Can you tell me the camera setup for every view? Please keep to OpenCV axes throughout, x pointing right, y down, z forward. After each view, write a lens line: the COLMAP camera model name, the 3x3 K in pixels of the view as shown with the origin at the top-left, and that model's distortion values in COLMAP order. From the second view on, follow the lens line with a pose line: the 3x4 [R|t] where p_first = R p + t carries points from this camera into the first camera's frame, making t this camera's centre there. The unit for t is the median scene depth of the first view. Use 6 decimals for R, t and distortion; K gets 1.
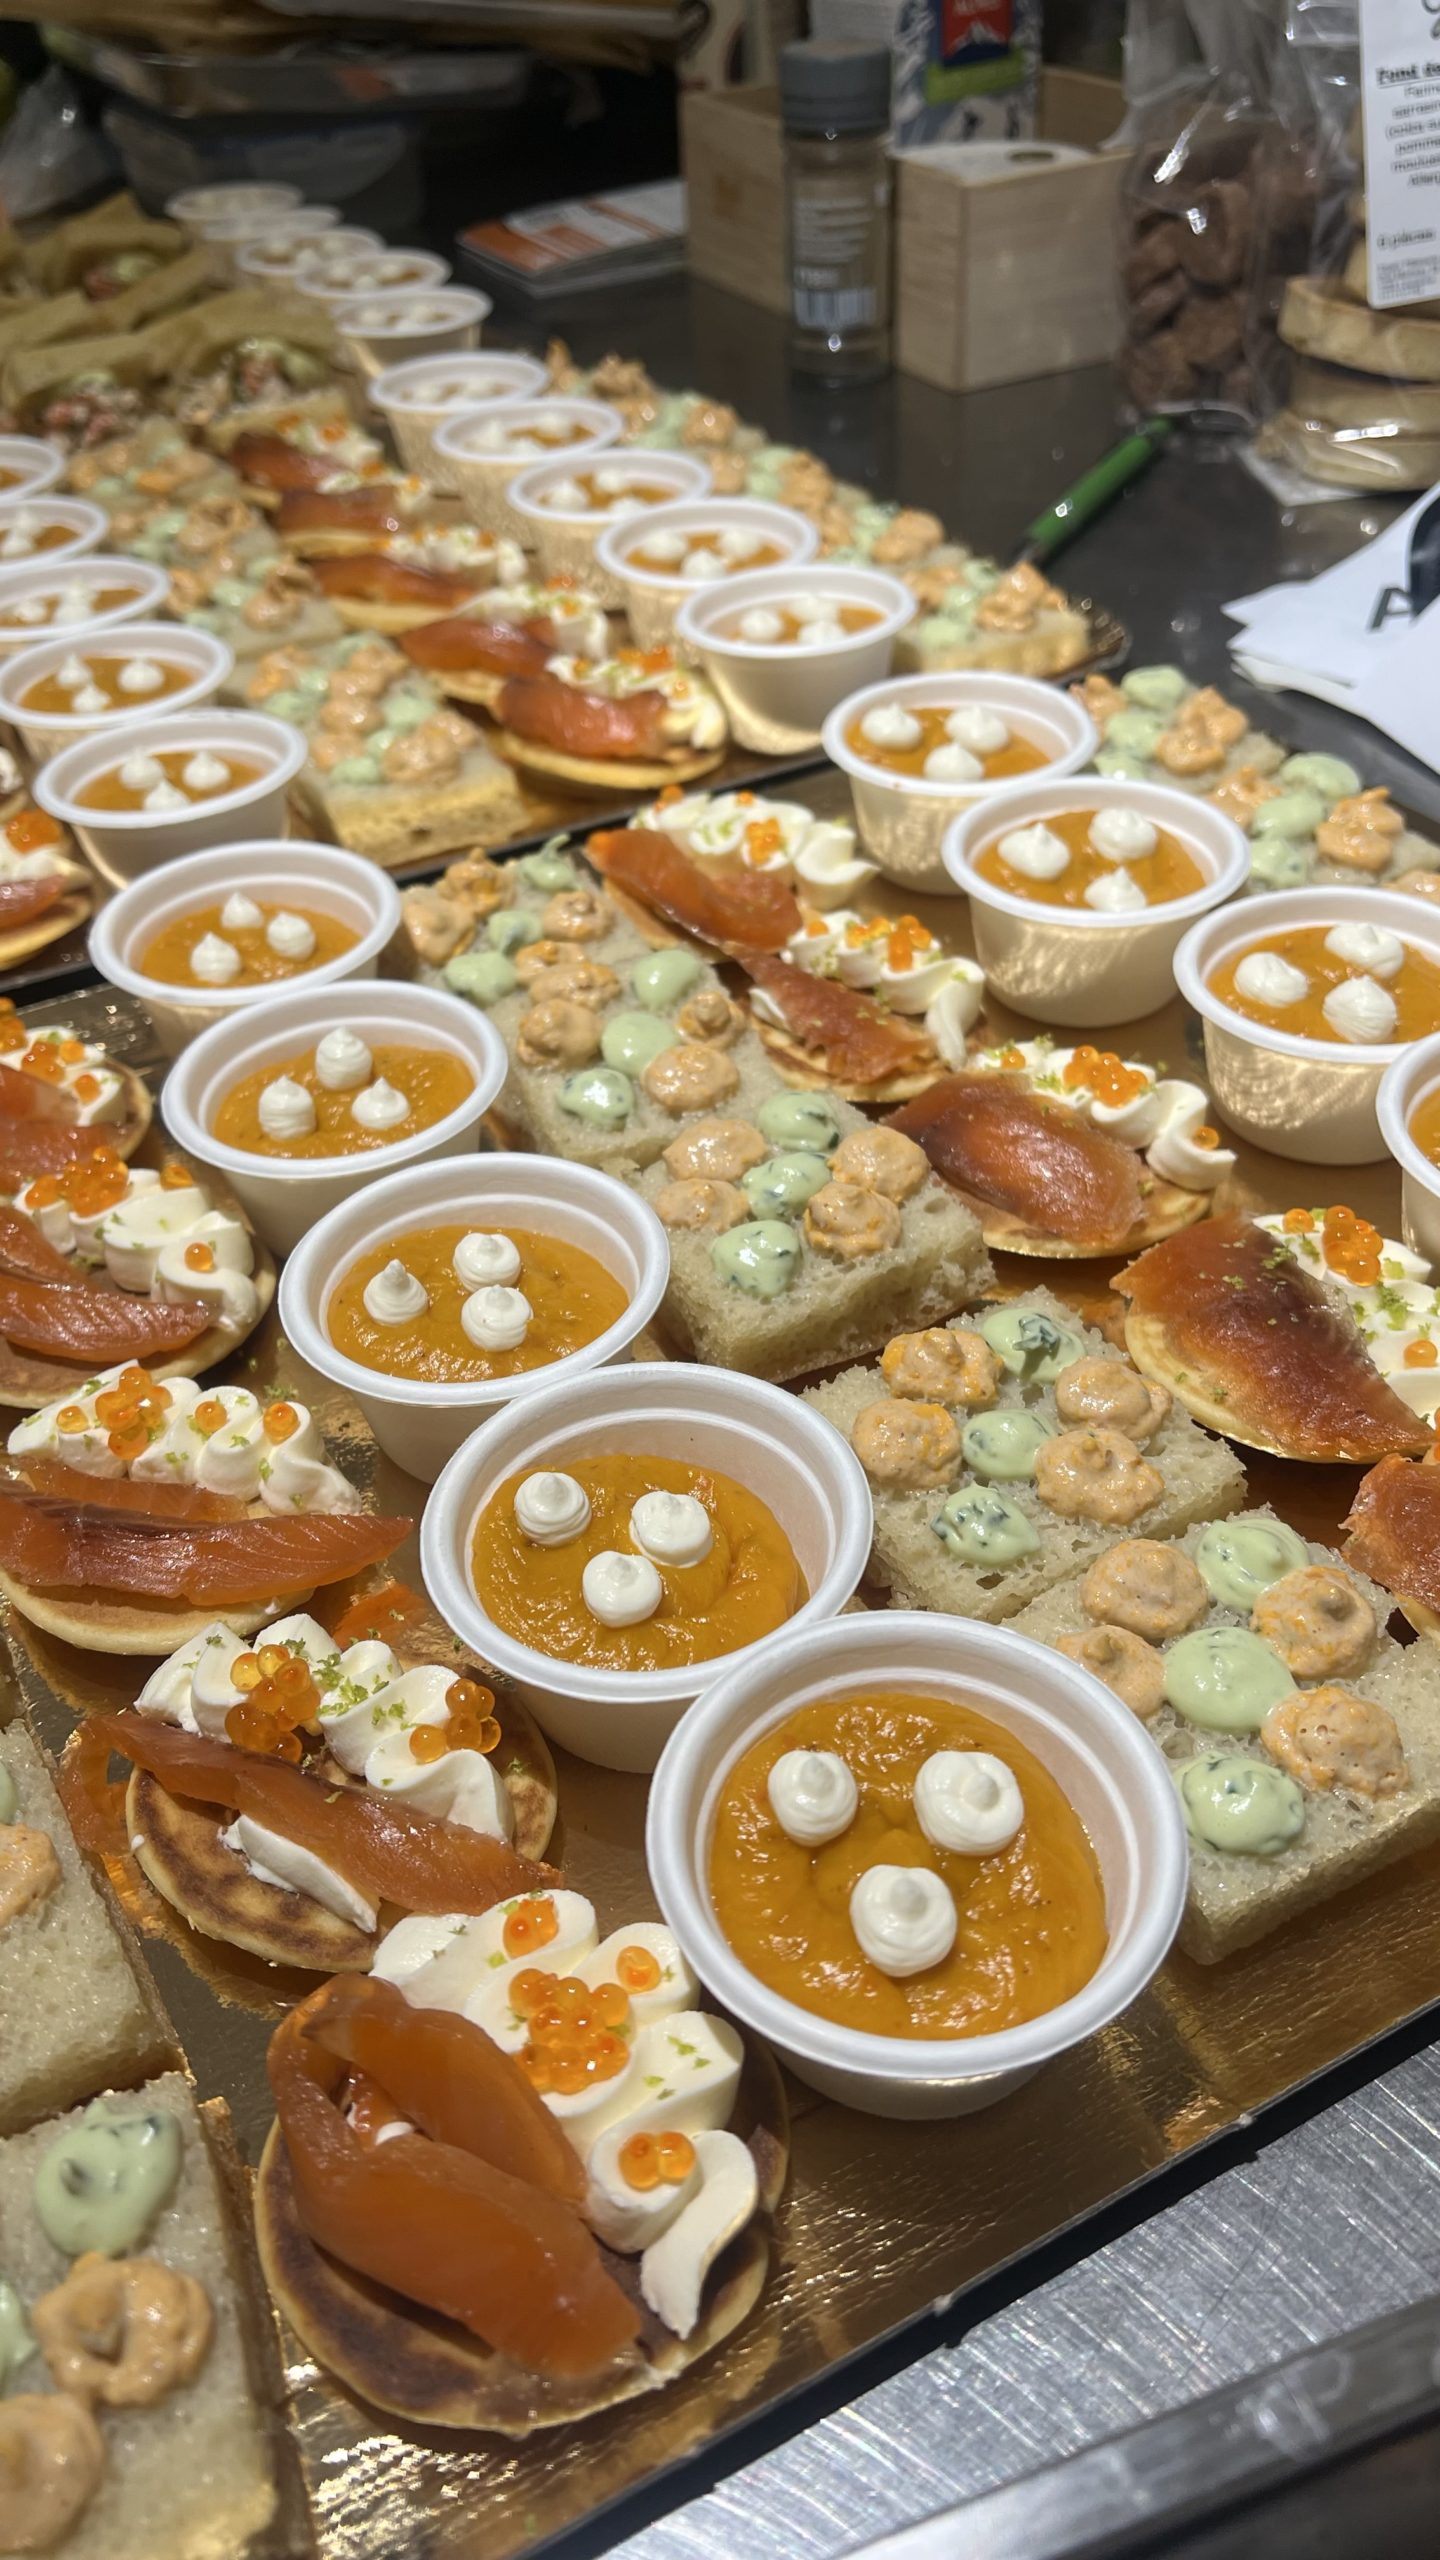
lens RADIAL K [[2258.0, 0, 720.0], [0, 2258.0, 1280.0], [0, 0, 1]] dist [0.000428, -0.024541]
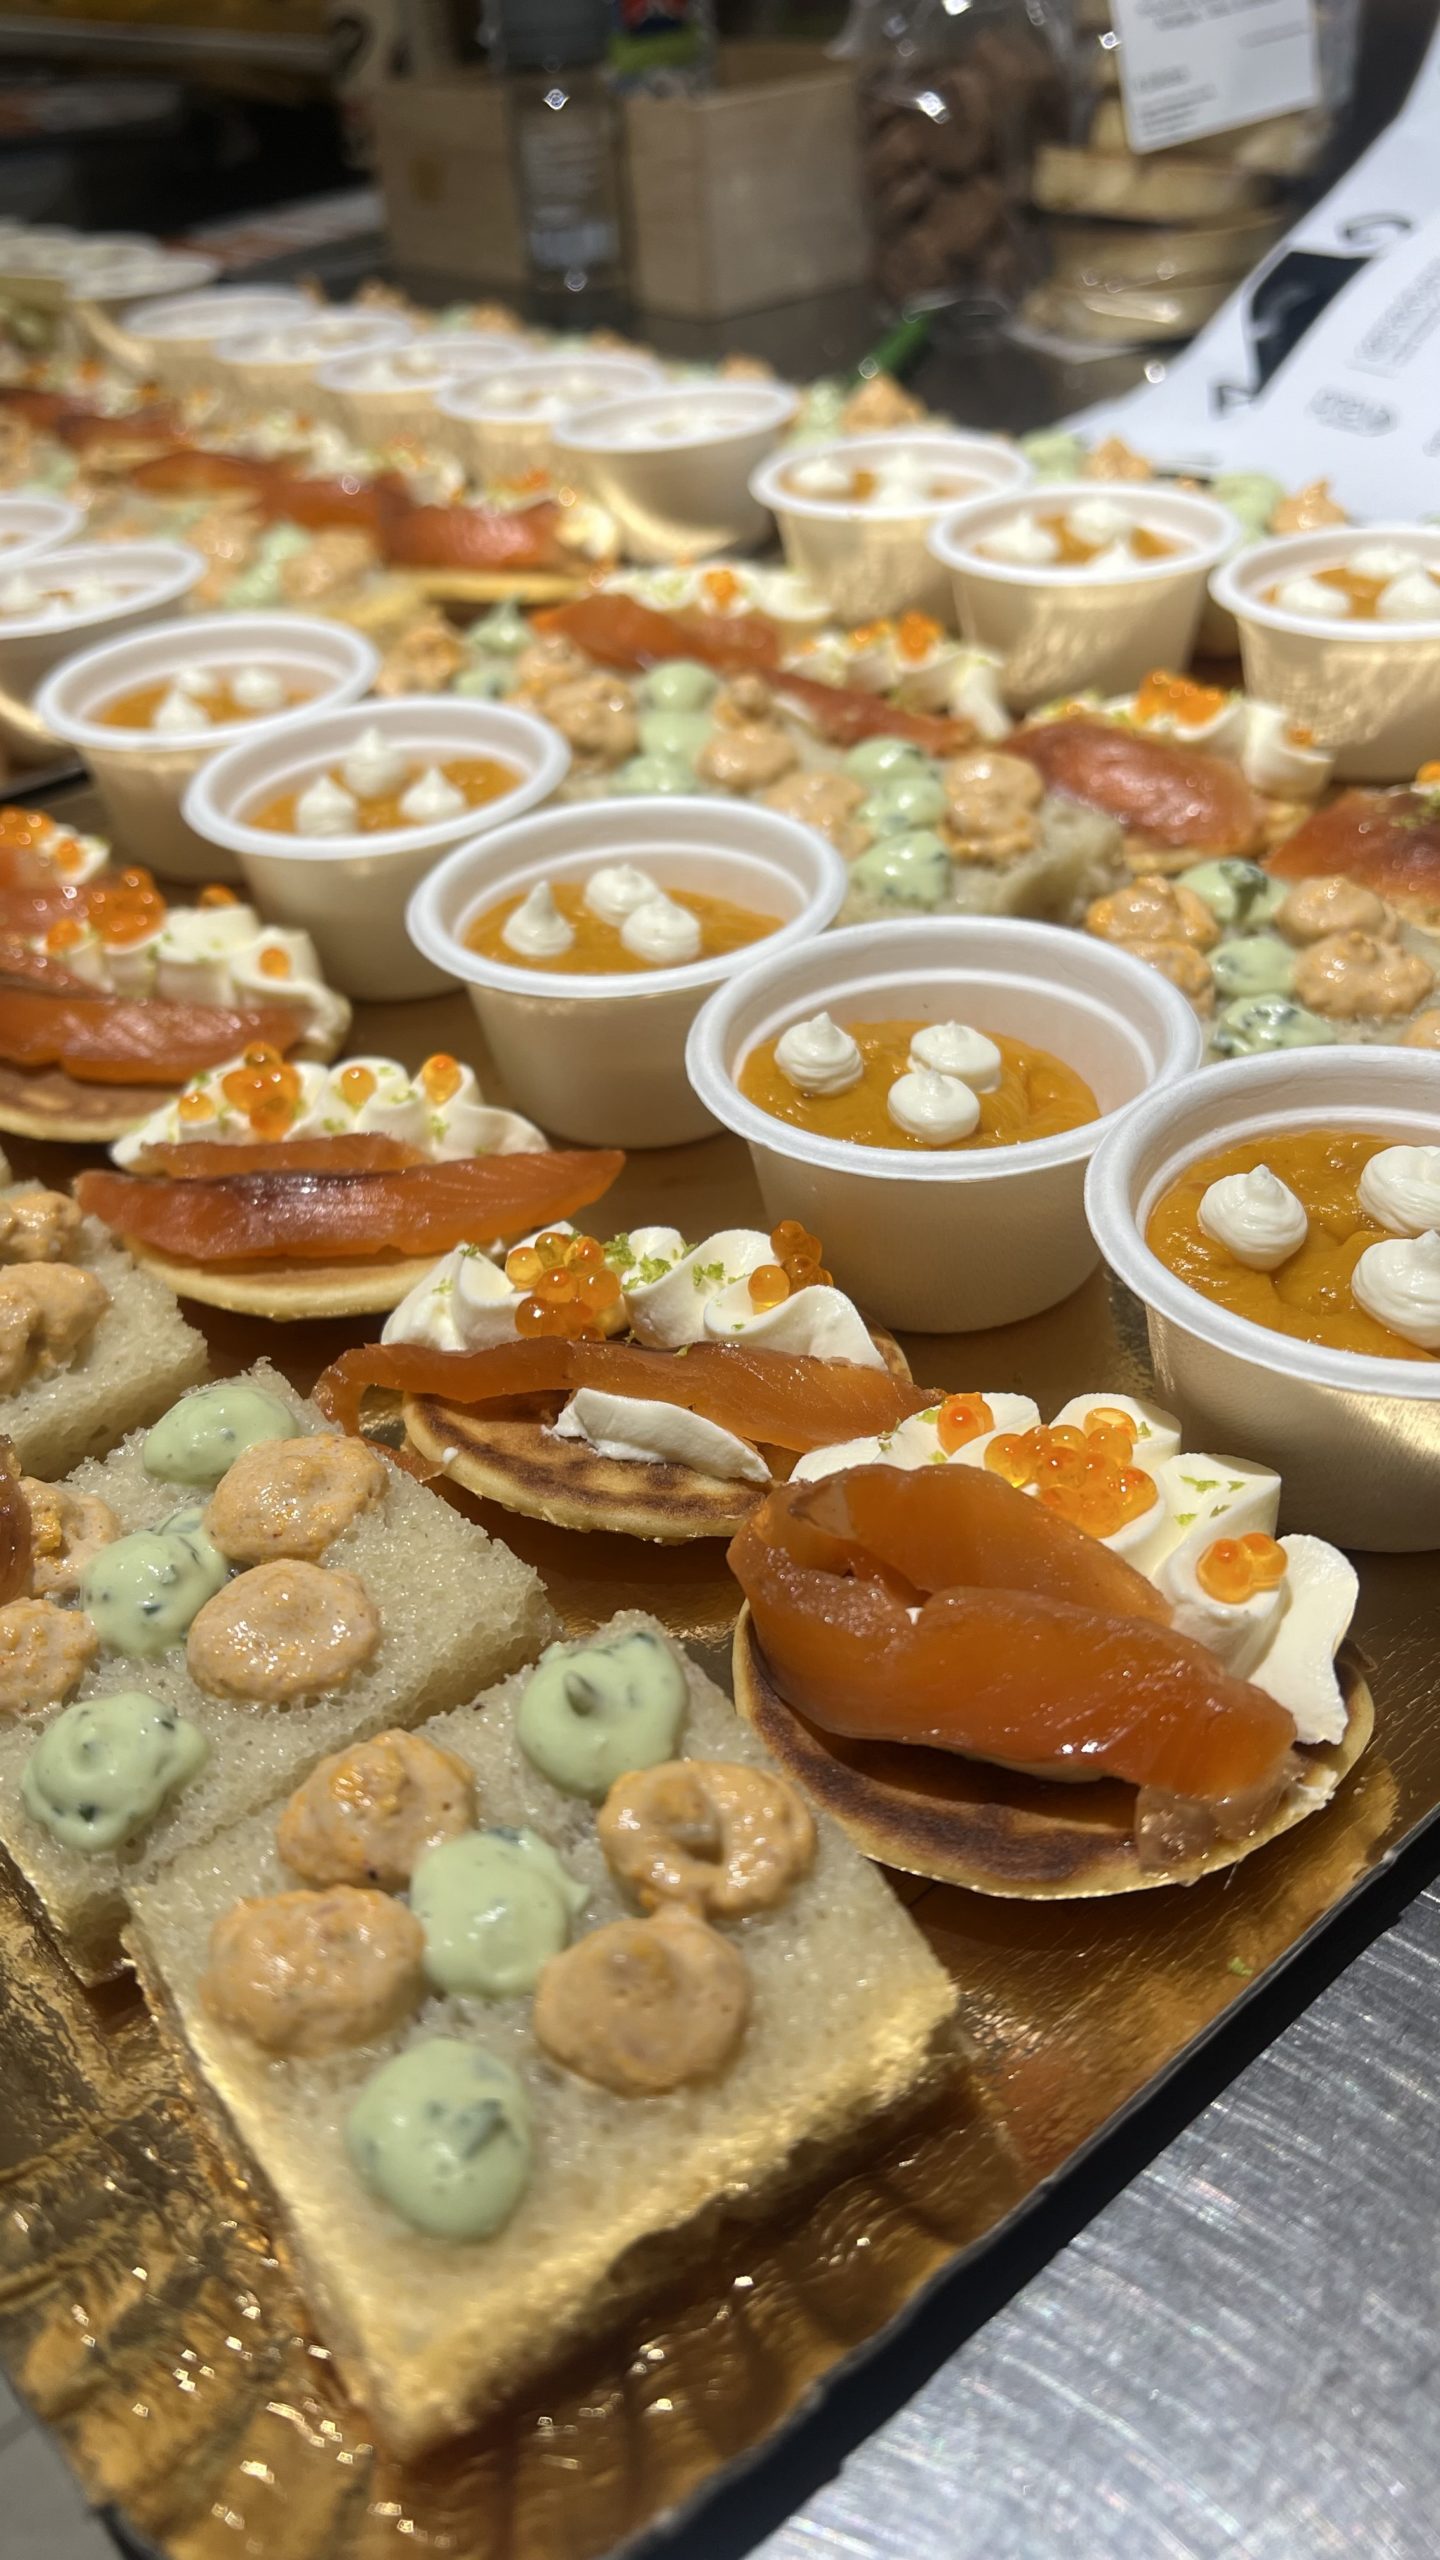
lens RADIAL K [[2258.0, 0, 720.0], [0, 2258.0, 1280.0], [0, 0, 1]] dist [0.000428, -0.024541]
pose [[0.973651, -0.135318, 0.183559, -0.262084], [0.153663, 0.984048, -0.089646, 0.237050], [-0.168500, 0.115490, 0.978913, 0.131886]]
